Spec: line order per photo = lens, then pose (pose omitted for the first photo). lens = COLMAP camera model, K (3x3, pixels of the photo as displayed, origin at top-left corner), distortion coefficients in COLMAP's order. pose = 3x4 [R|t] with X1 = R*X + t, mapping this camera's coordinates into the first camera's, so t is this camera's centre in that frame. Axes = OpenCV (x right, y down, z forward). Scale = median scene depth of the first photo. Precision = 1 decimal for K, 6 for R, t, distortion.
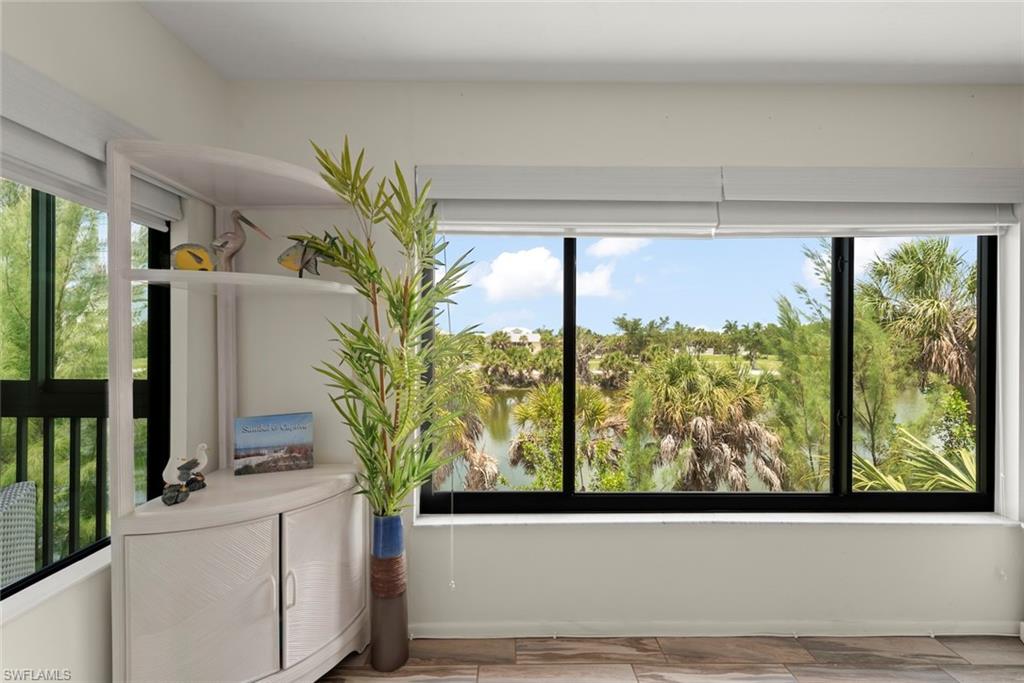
lens RADIAL K [[482.5, 0, 512.0], [0, 482.5, 339.3], [0, 0, 1]] dist [0.002332, 0.000445]
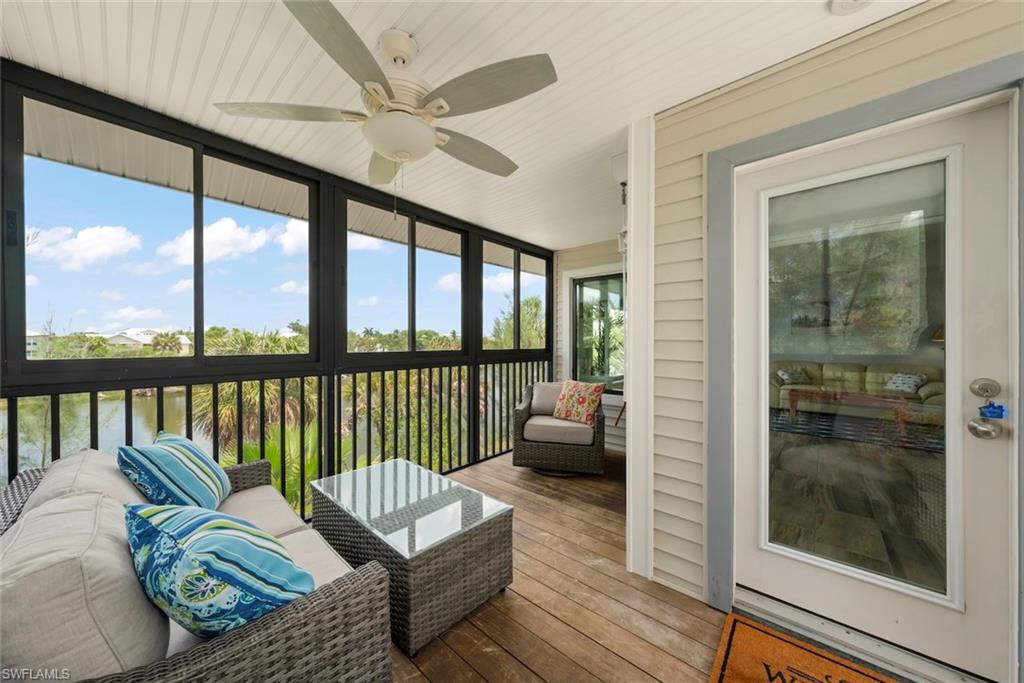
lens RADIAL K [[353.3, 0, 517.4], [0, 353.3, 345.0], [0, 0, 1]] dist [0.000134, 0.000097]
pose [[0.659587, -0.005694, 0.751607, -2.515684], [-0.001768, 0.999957, 0.009126, 0.052199], [-0.751626, -0.007348, 0.659548, -0.274378]]
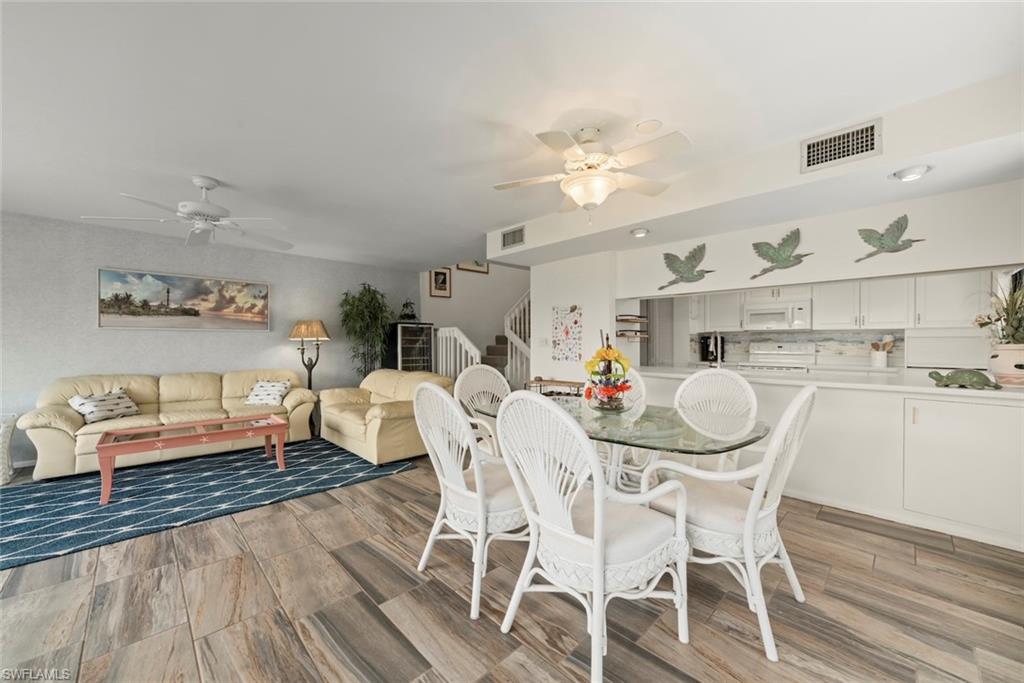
lens RADIAL K [[385.1, 0, 508.5], [0, 385.1, 344.1], [0, 0, 1]] dist [-0.000612, 0.000297]
pose [[-0.691961, -0.001729, 0.721933, -1.263036], [-0.001855, 0.999998, 0.000617, 0.061656], [-0.721932, -0.000912, -0.691963, -0.172262]]
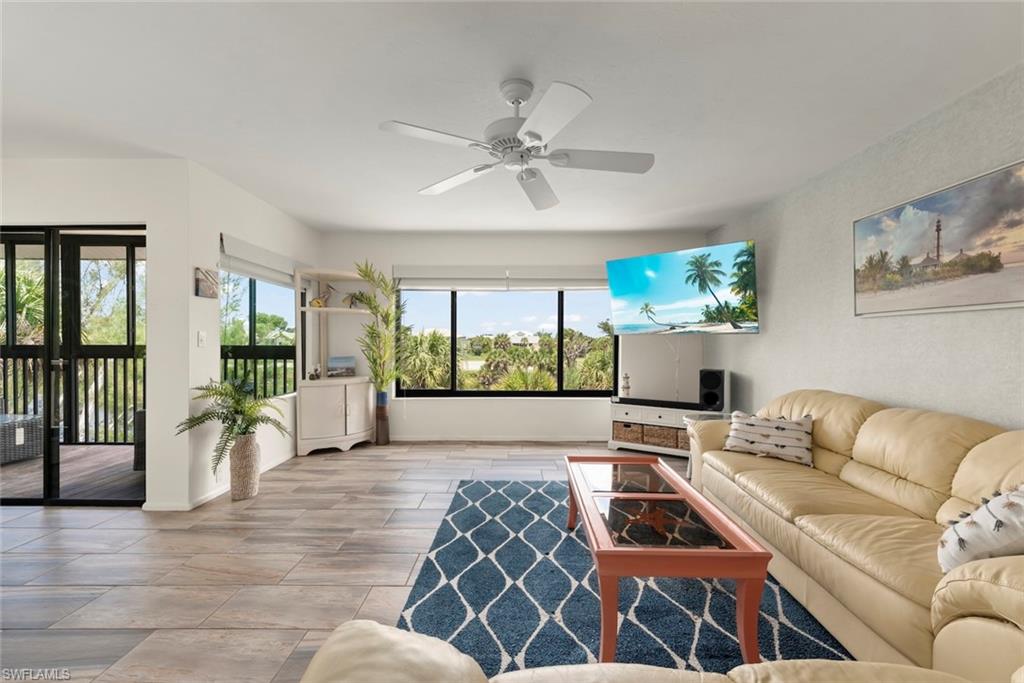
lens RADIAL K [[421.4, 0, 515.8], [0, 421.4, 345.4], [0, 0, 1]] dist [0.000826, 0.000017]
pose [[0.999981, 0.001259, -0.005982, 0.496330], [-0.001201, 0.999952, 0.009704, 0.061580], [0.005994, -0.009697, 0.999935, -1.334460]]
